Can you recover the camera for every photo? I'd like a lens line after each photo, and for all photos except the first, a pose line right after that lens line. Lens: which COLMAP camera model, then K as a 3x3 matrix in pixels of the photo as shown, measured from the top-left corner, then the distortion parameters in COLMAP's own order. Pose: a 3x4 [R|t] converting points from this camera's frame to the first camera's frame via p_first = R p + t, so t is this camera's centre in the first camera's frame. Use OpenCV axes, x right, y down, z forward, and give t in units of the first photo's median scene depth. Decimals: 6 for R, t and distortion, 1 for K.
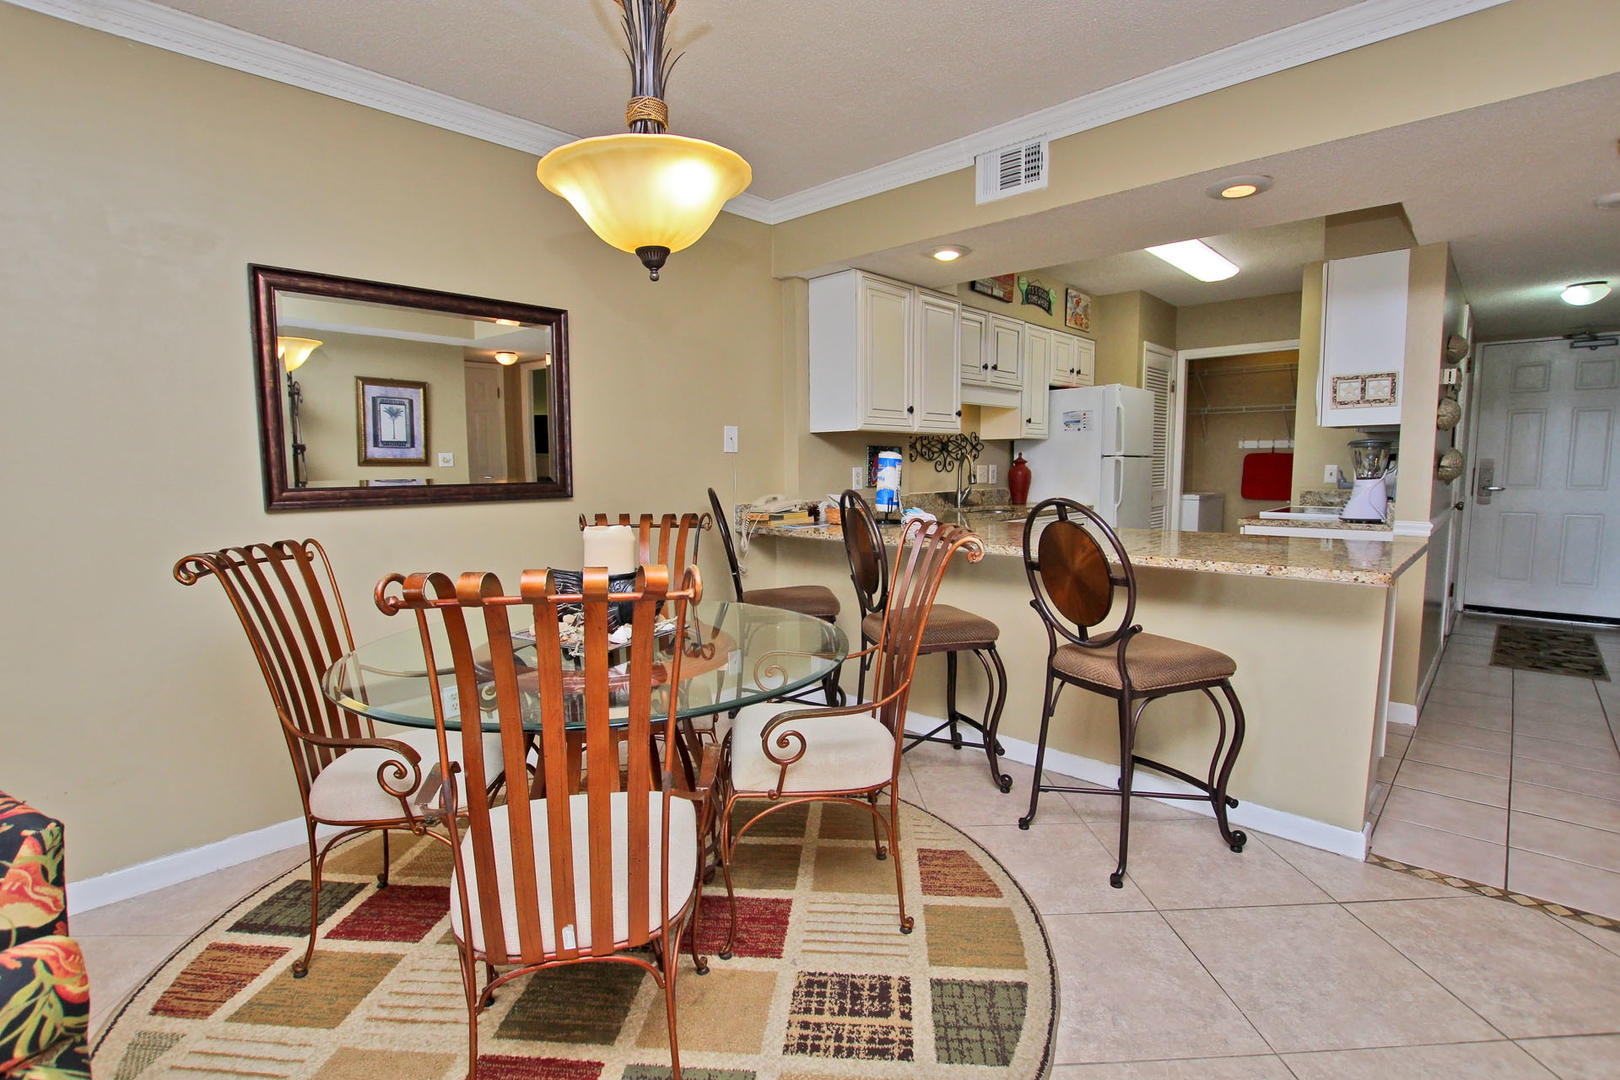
lens RADIAL K [[757.1, 0, 810.0], [0, 757.1, 540.0], [0, 0, 1]] dist [-0.028111, 0.000785]
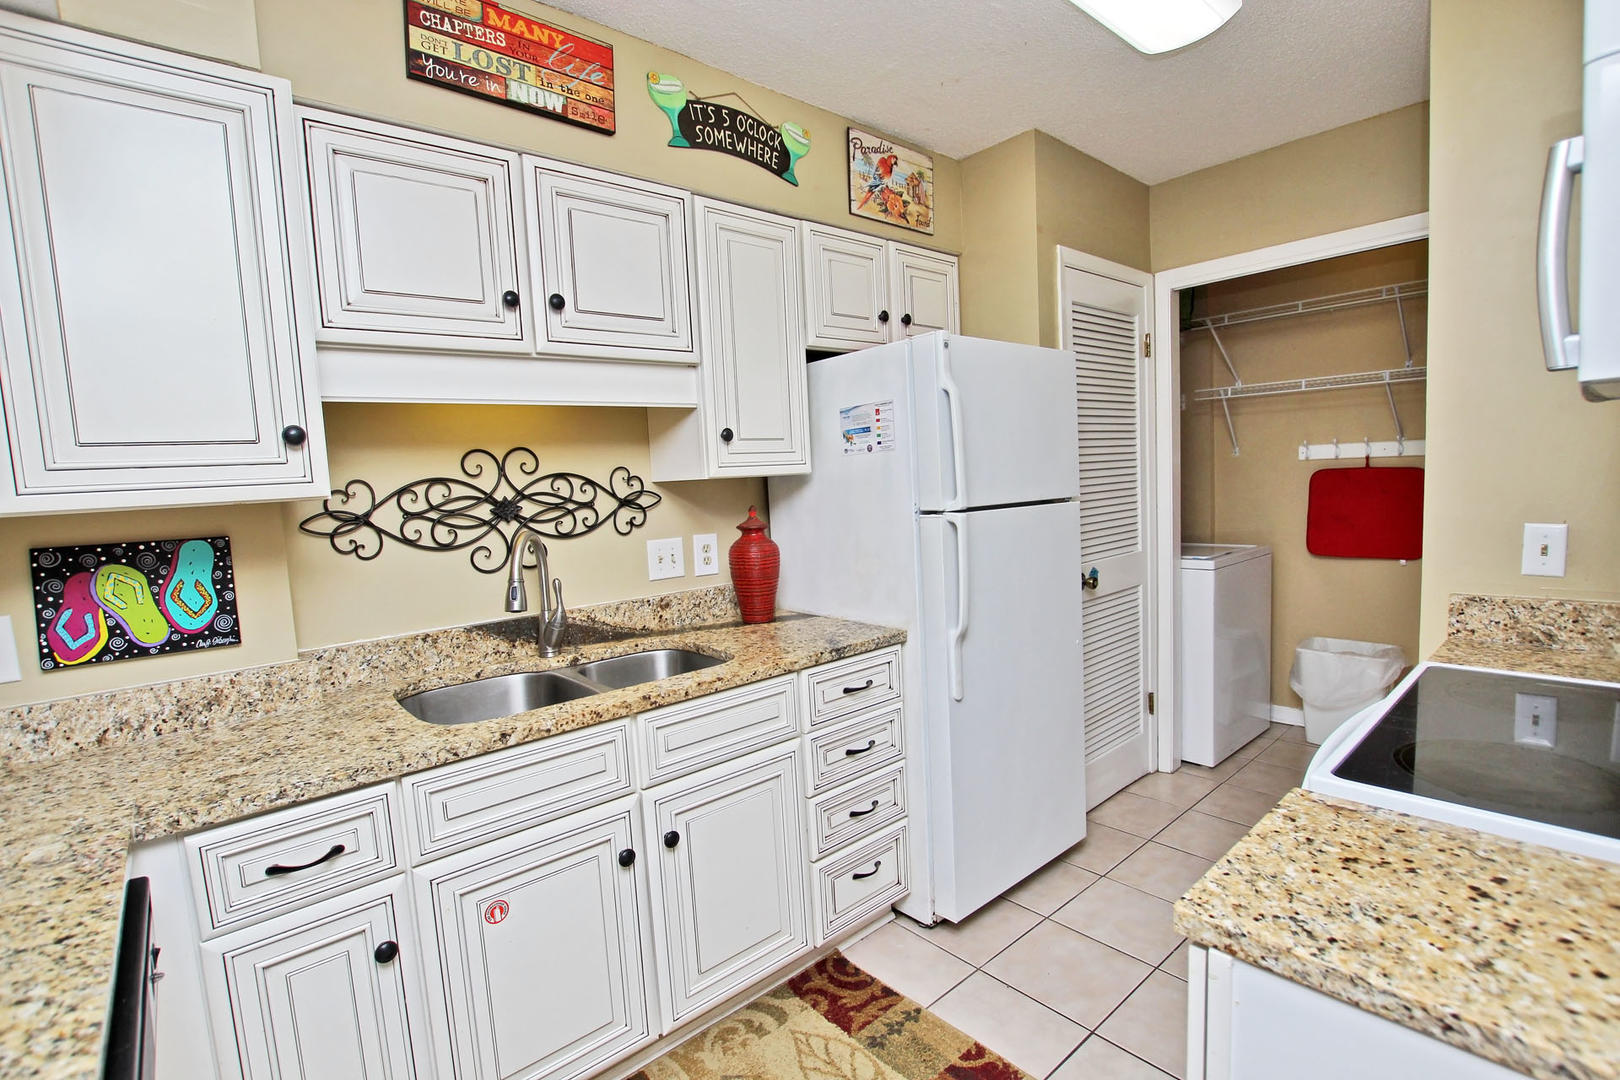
lens RADIAL K [[757.1, 0, 810.0], [0, 757.1, 540.0], [0, 0, 1]] dist [-0.028111, 0.000785]
pose [[0.994616, -0.035672, -0.097300, 0.357627], [0.034485, 0.999309, -0.013851, -0.090154], [0.097727, 0.010421, 0.995159, 0.570056]]
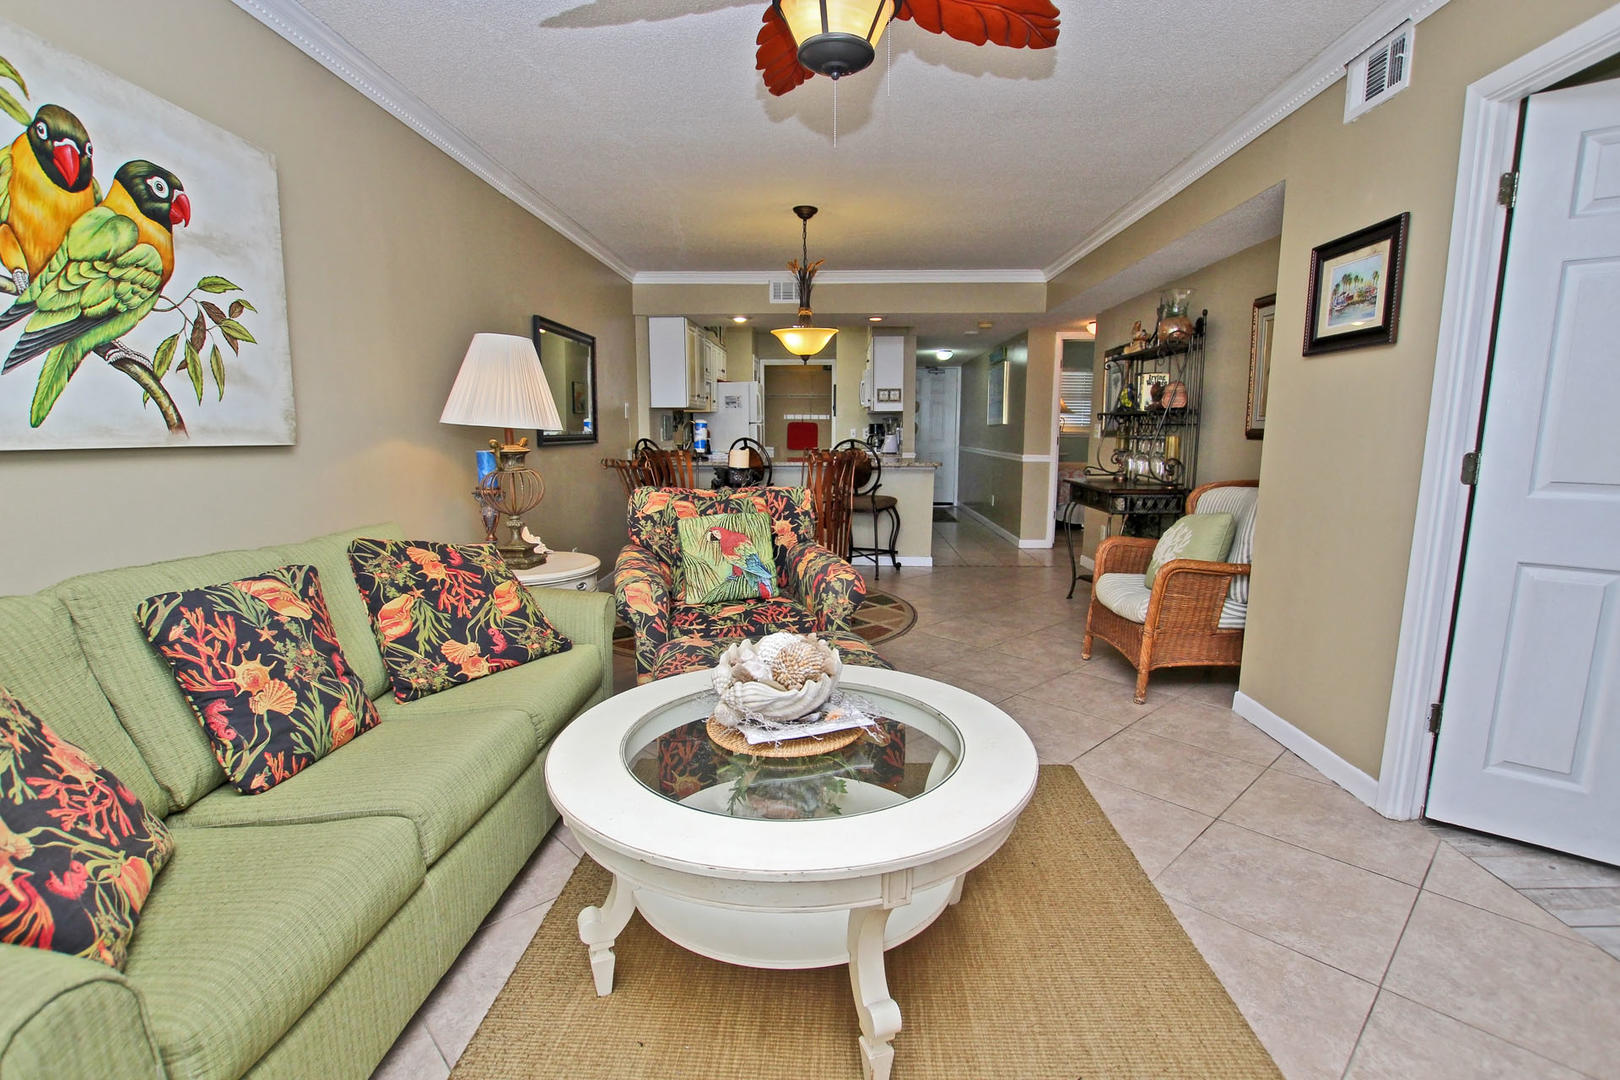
lens RADIAL K [[757.1, 0, 810.0], [0, 757.1, 540.0], [0, 0, 1]] dist [-0.028111, 0.000785]
pose [[0.749173, -0.088486, 0.656438, -0.642607], [0.060048, 0.996029, 0.065731, 0.047159], [-0.659647, -0.009826, 0.751511, -0.377591]]
